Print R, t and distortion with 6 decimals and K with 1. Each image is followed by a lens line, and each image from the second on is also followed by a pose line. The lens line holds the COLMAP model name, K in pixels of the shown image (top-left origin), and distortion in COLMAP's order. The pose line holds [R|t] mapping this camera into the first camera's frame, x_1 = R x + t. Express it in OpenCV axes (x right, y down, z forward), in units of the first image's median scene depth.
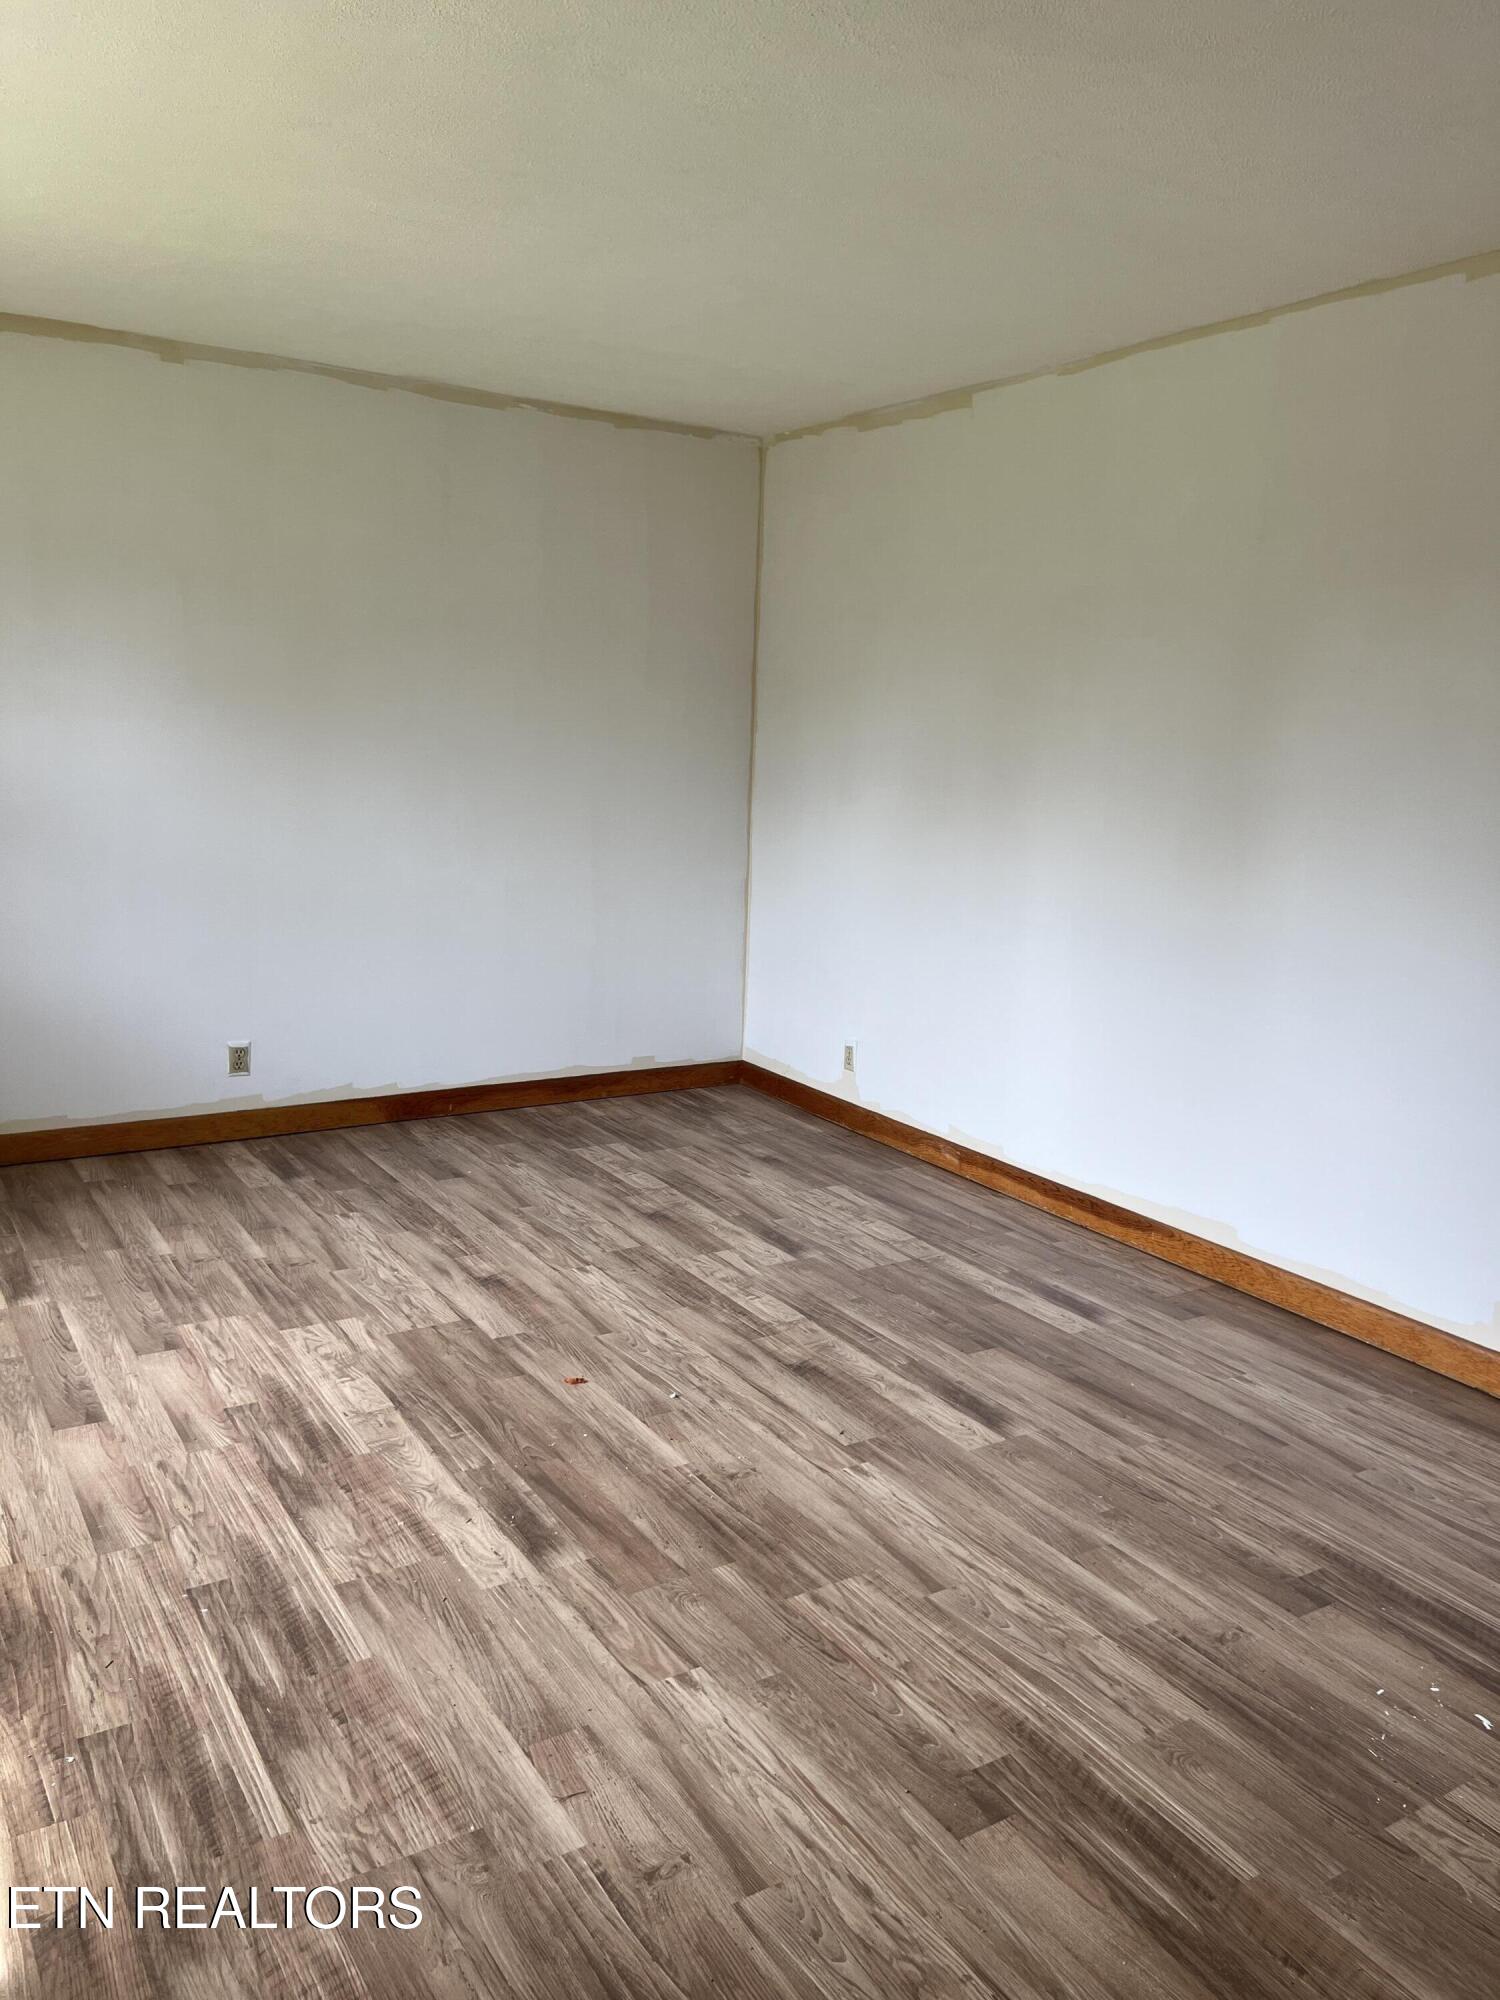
lens RADIAL K [[1508.6, 0, 760.8], [0, 1508.6, 998.4], [0, 0, 1]] dist [0.040203, -0.026202]
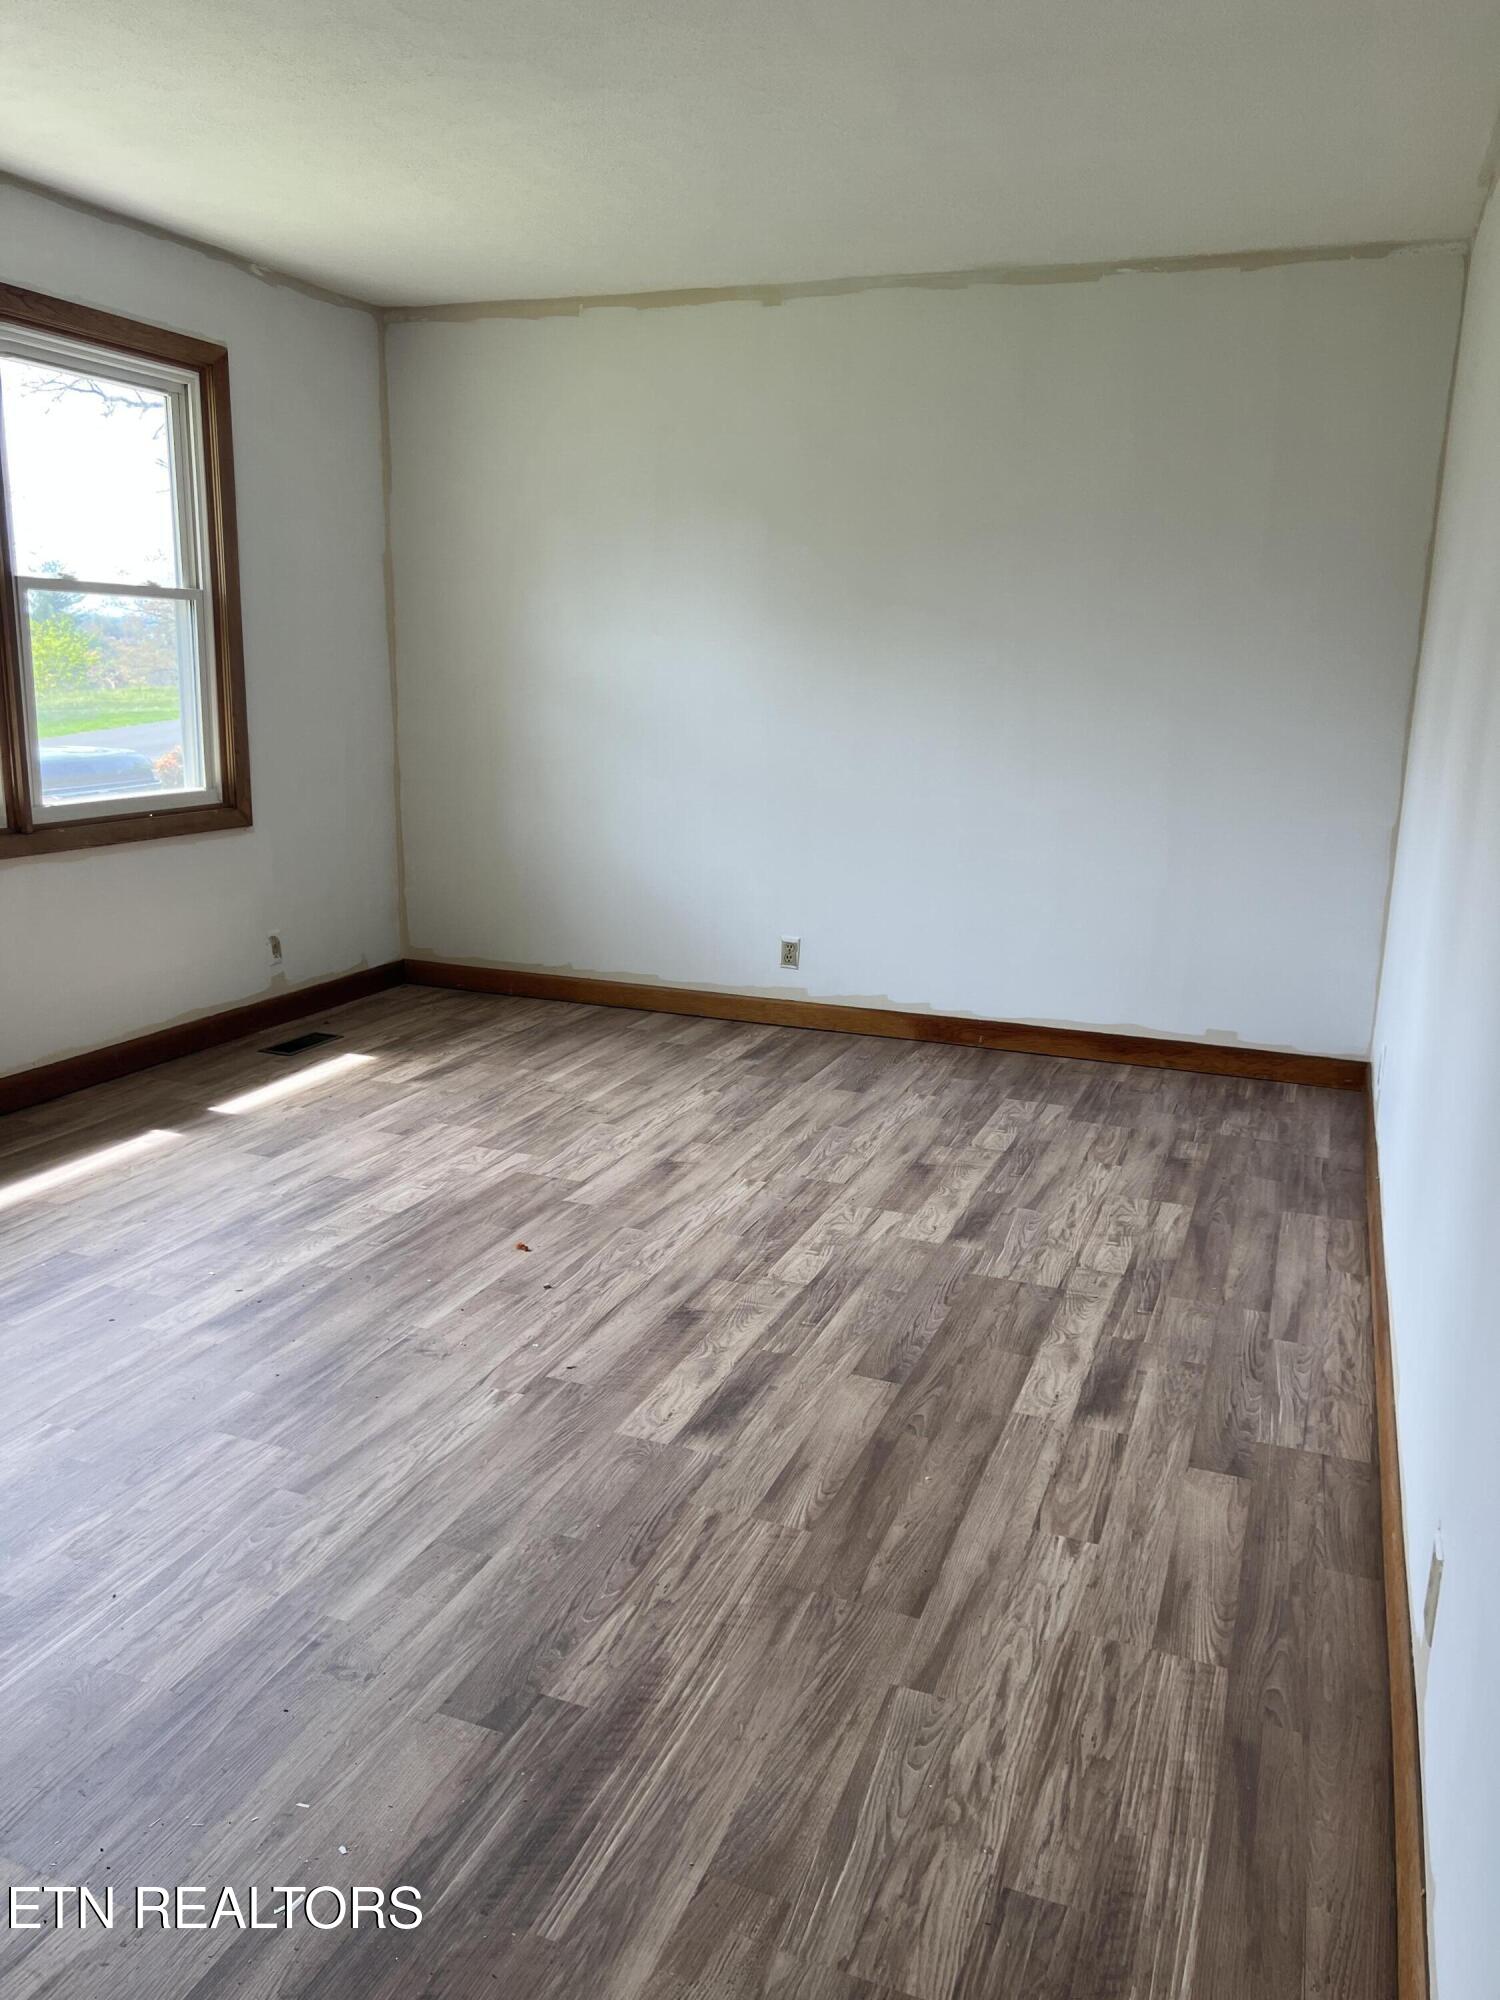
lens RADIAL K [[1508.6, 0, 759.0], [0, 1508.6, 998.5], [0, 0, 1]] dist [0.040203, -0.026202]
pose [[0.598212, 0.156362, -0.785935, 0.625290], [-0.145835, 0.985643, 0.085092, -0.019838], [0.787956, 0.063714, 0.612426, 0.404560]]
